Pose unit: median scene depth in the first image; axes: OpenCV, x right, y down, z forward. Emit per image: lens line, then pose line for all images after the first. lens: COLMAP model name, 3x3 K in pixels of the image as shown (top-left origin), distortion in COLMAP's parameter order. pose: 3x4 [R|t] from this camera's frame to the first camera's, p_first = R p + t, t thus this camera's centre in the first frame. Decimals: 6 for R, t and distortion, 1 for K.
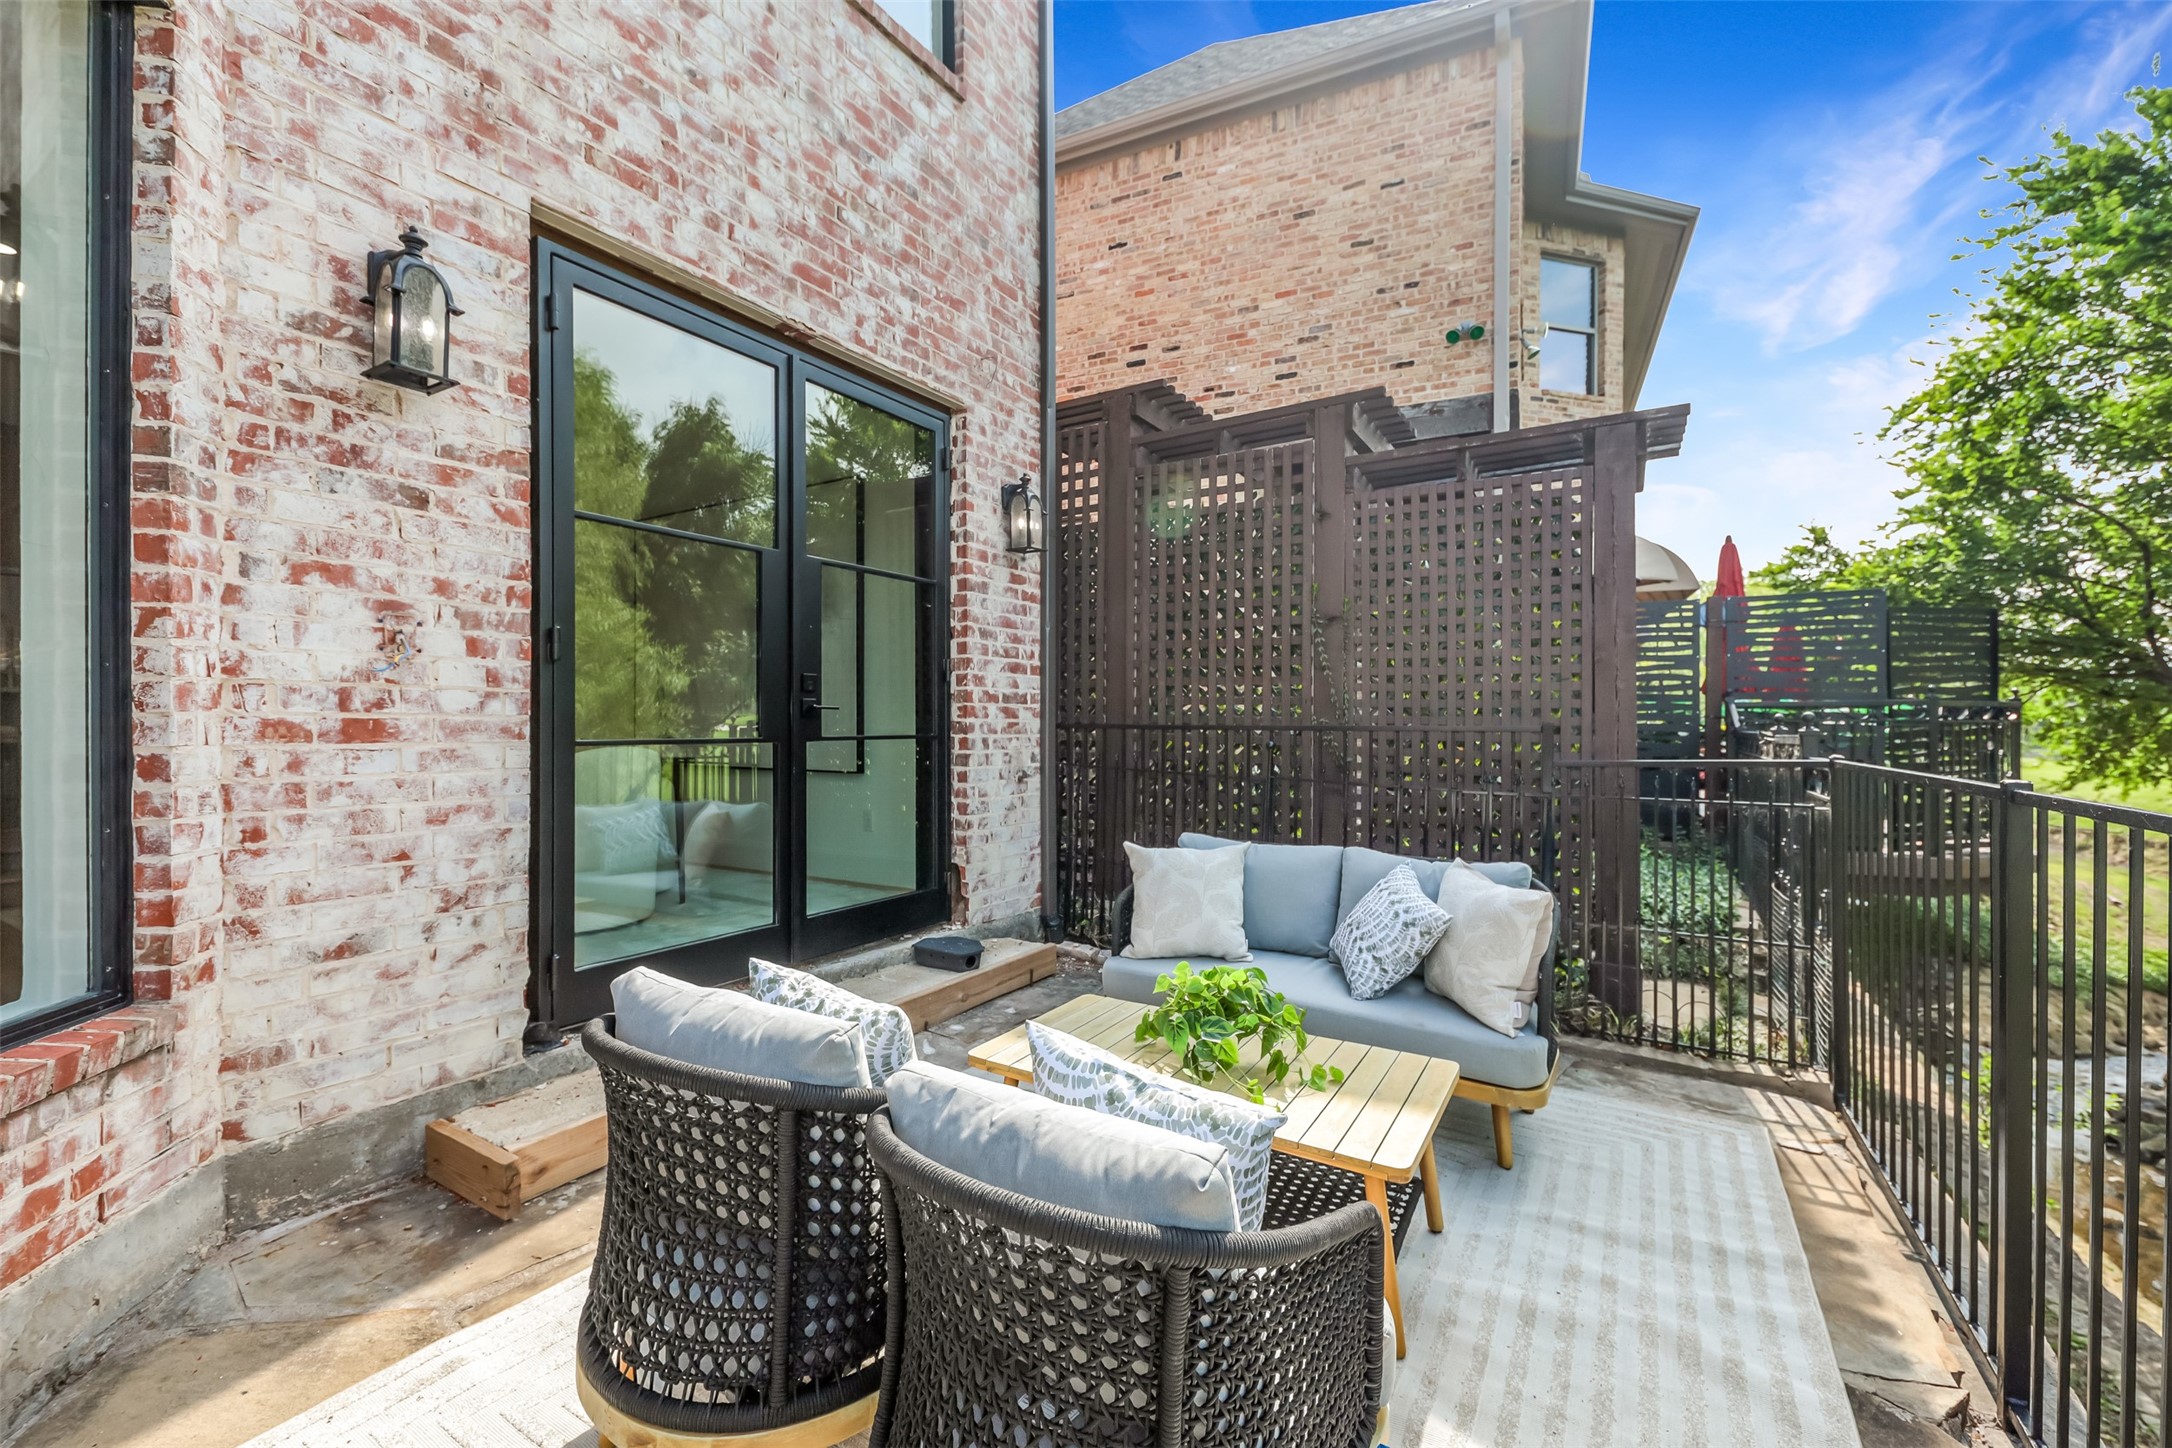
lens RADIAL K [[903.9, 0, 1085.1], [0, 903.9, 729.3], [0, 0, 1]] dist [0.001146, -0.000132]
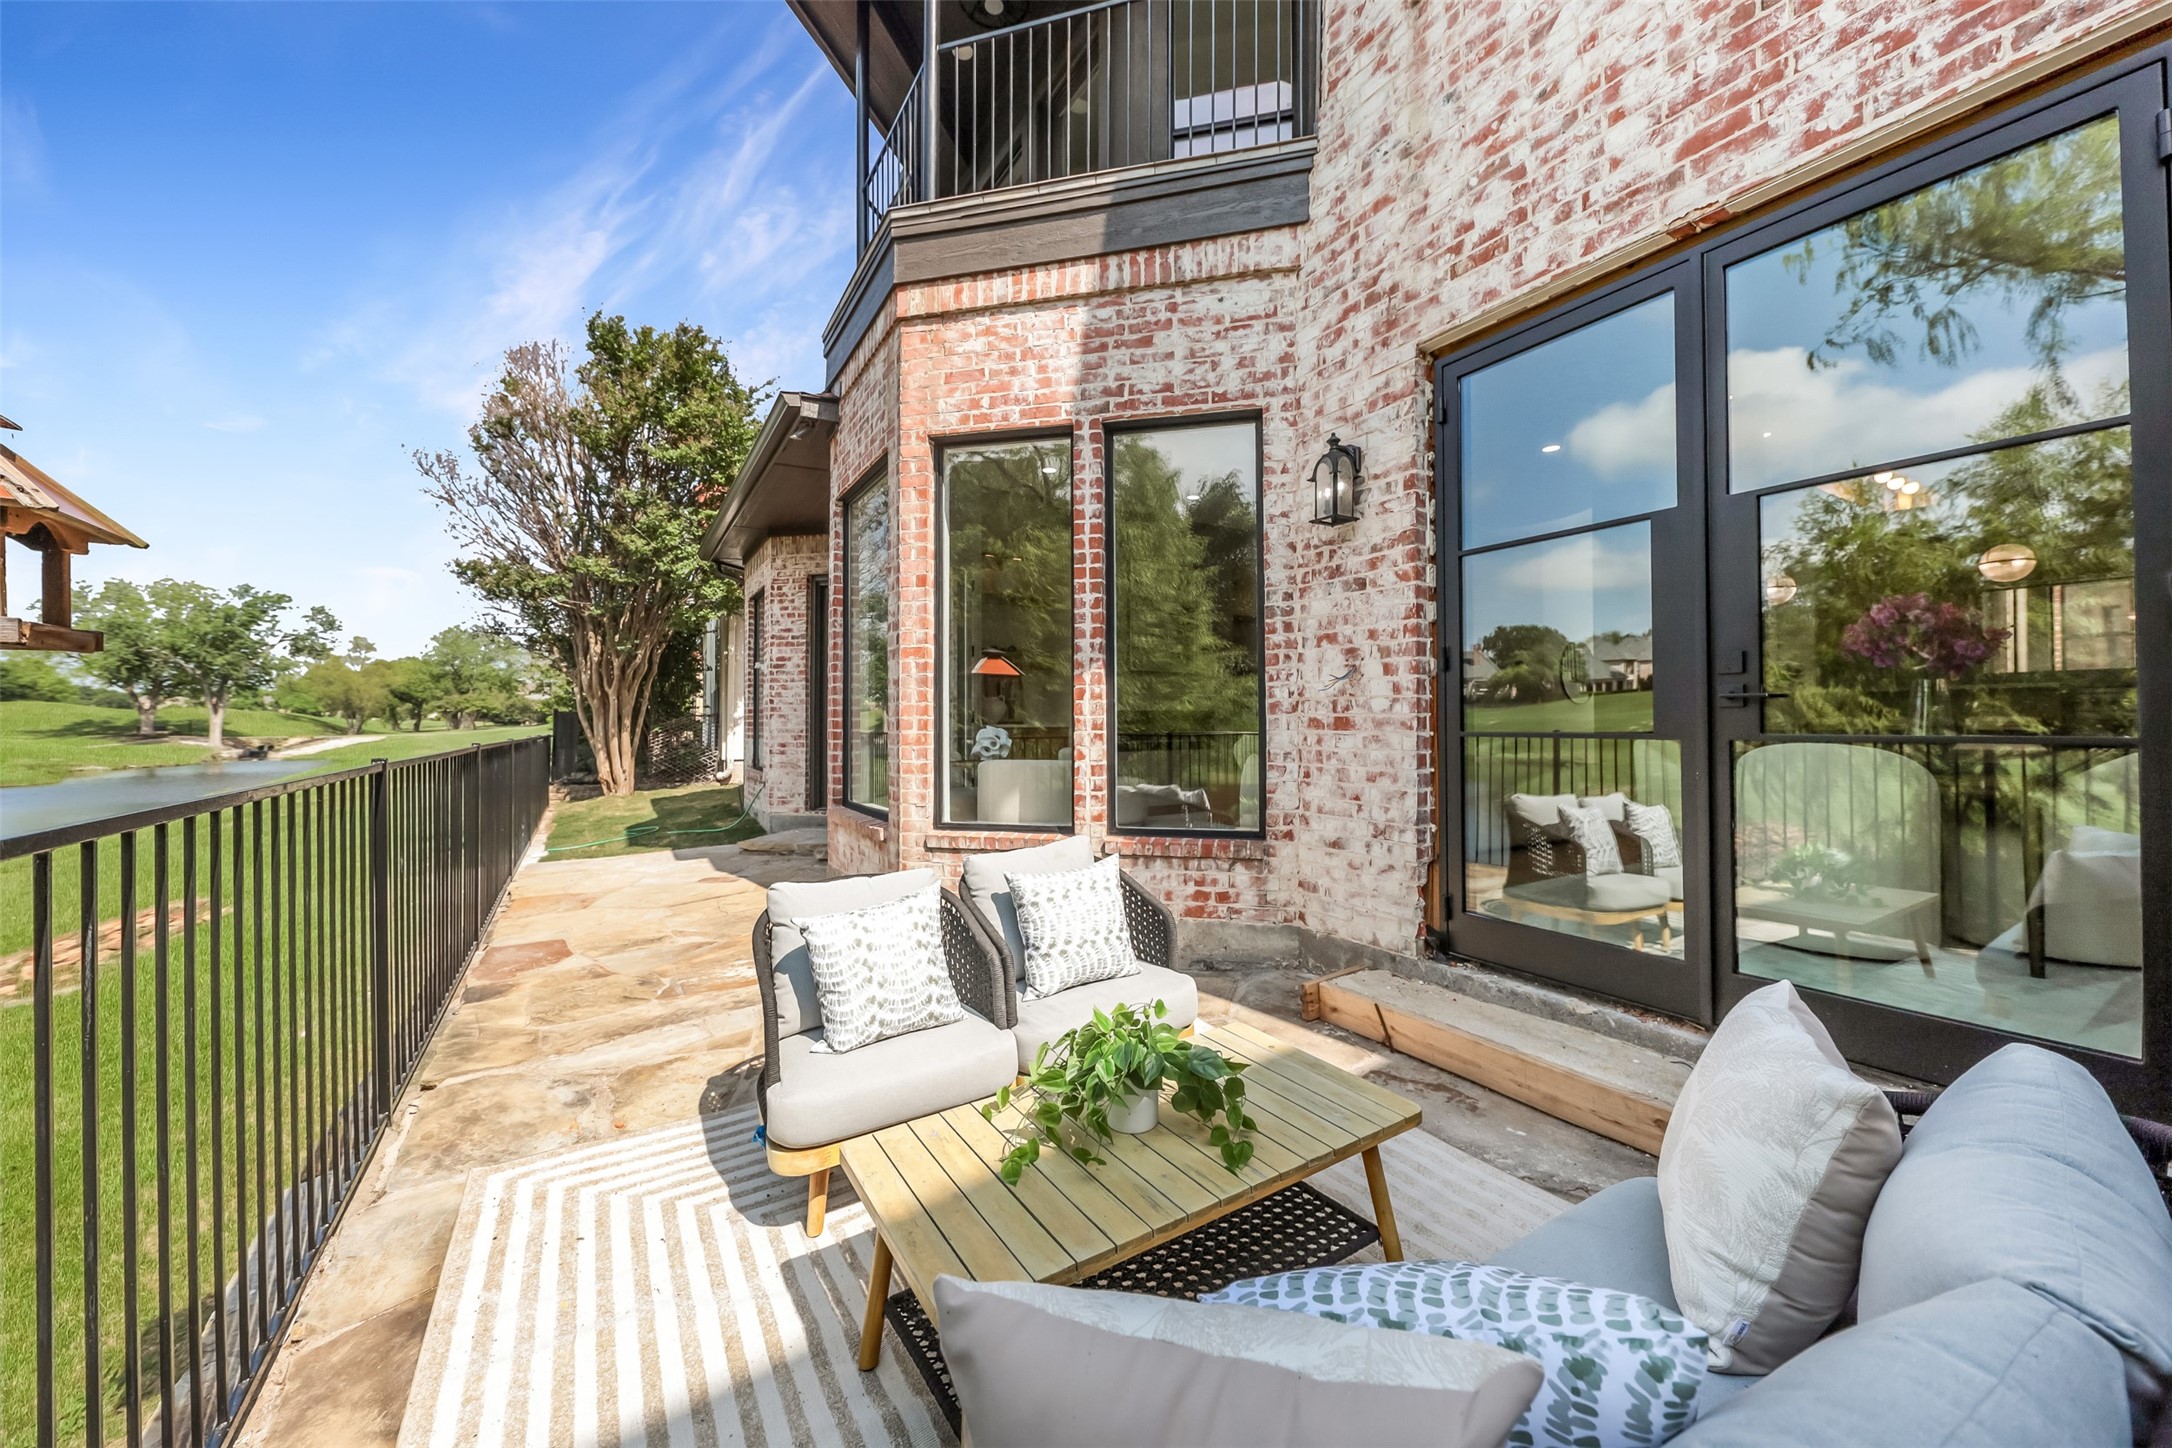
lens RADIAL K [[792.3, 0, 1134.5], [0, 792.3, 707.5], [0, 0, 1]] dist [-0.000353, -0.000106]
pose [[-0.416140, -0.010551, -0.909239, 0.758251], [0.003378, 0.999908, -0.013149, -0.010402], [0.909294, -0.008543, -0.416066, 1.232001]]
